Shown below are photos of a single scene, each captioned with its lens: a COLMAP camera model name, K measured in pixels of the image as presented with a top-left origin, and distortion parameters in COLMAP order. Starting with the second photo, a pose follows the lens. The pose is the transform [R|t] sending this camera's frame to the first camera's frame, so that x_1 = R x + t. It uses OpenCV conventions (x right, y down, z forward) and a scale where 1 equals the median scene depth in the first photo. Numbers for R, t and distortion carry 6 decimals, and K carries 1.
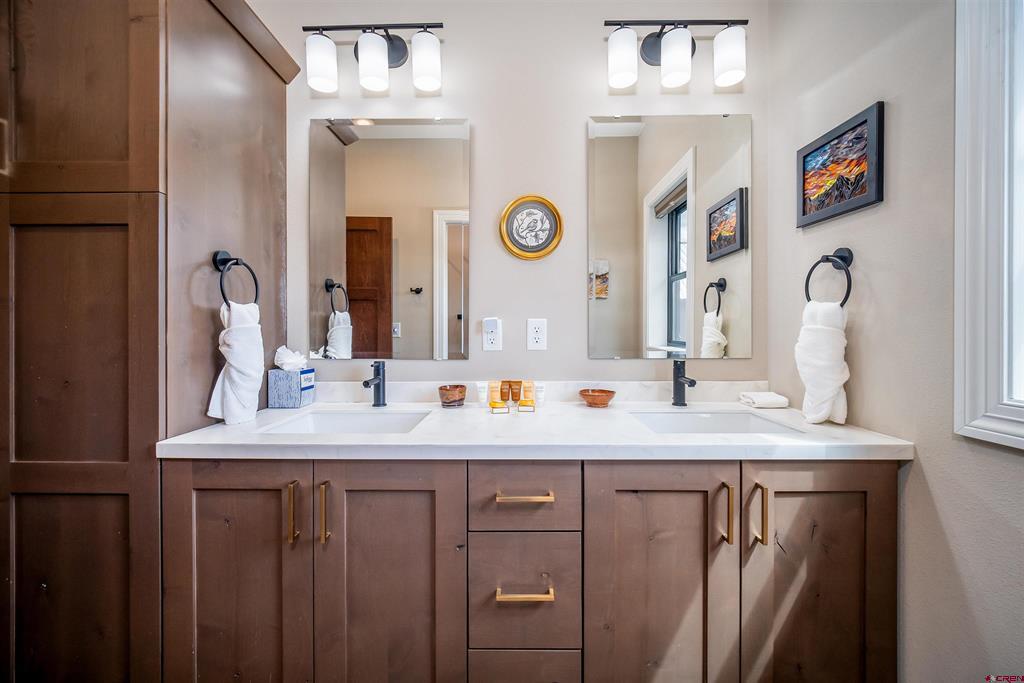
lens RADIAL K [[414.6, 0, 513.7], [0, 414.6, 333.9], [0, 0, 1]] dist [-0.001492, -0.000177]
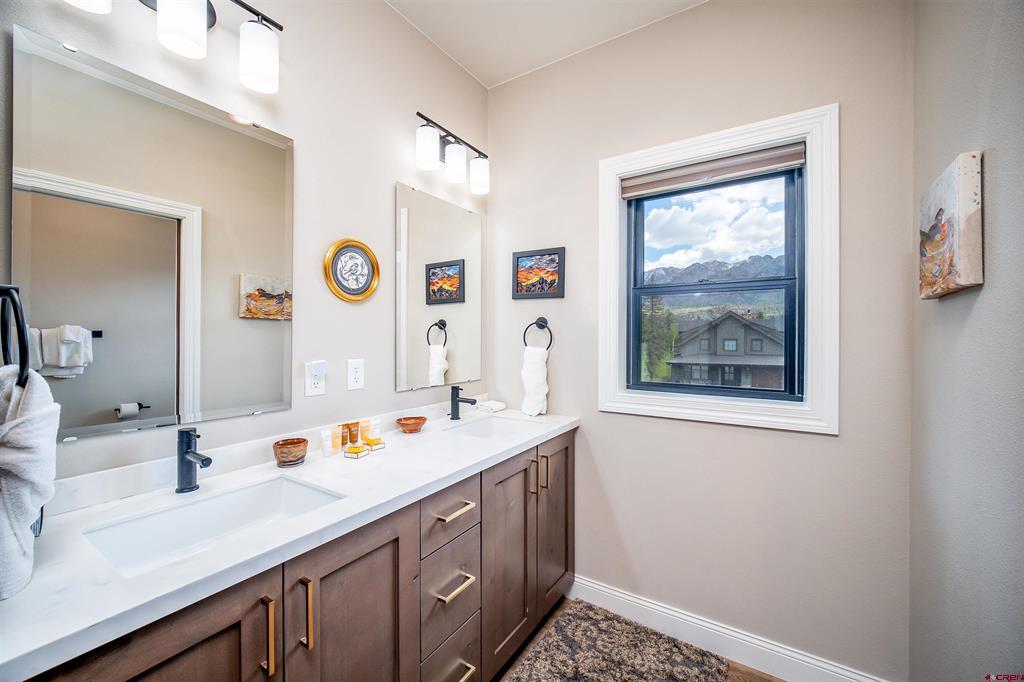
lens RADIAL K [[412.5, 0, 512.0], [0, 412.5, 341.0], [0, 0, 1]] dist [-0.011539, 0.000021]
pose [[0.520267, -0.006952, 0.853976, -0.659772], [0.002120, 0.999974, 0.006849, -0.094075], [-0.854001, -0.001753, 0.520268, 0.140877]]
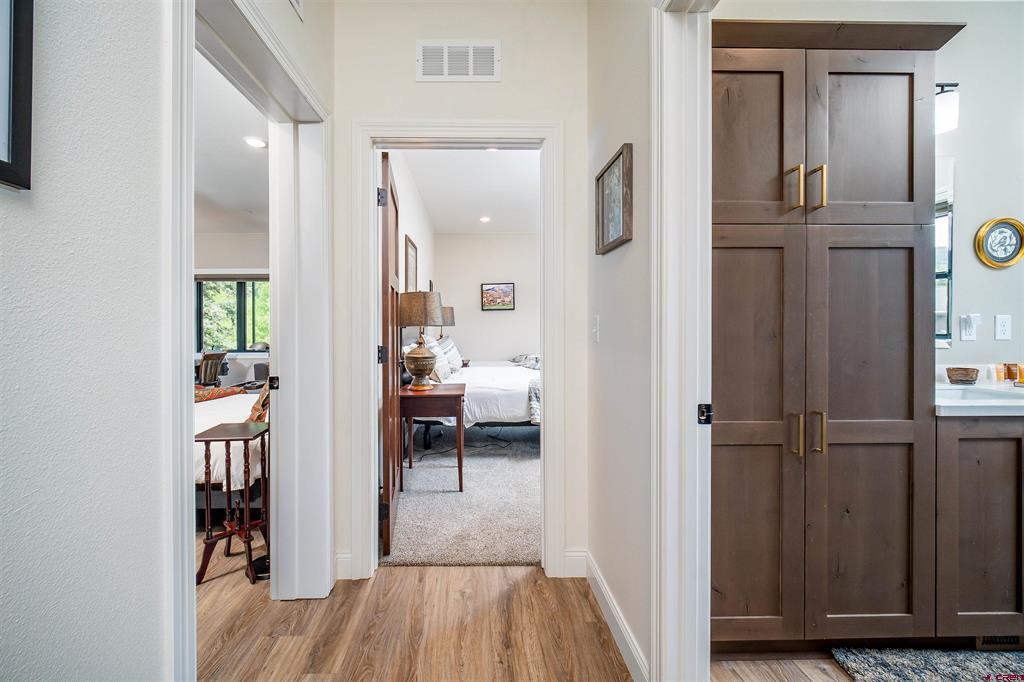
lens RADIAL K [[414.6, 0, 513.7], [0, 414.6, 333.4], [0, 0, 1]] dist [-0.001492, -0.000177]
pose [[0.999171, -0.003591, 0.040545, -1.577585], [0.003853, 0.999972, -0.006395, 0.022302], [-0.040521, 0.006546, 0.999157, -0.205991]]
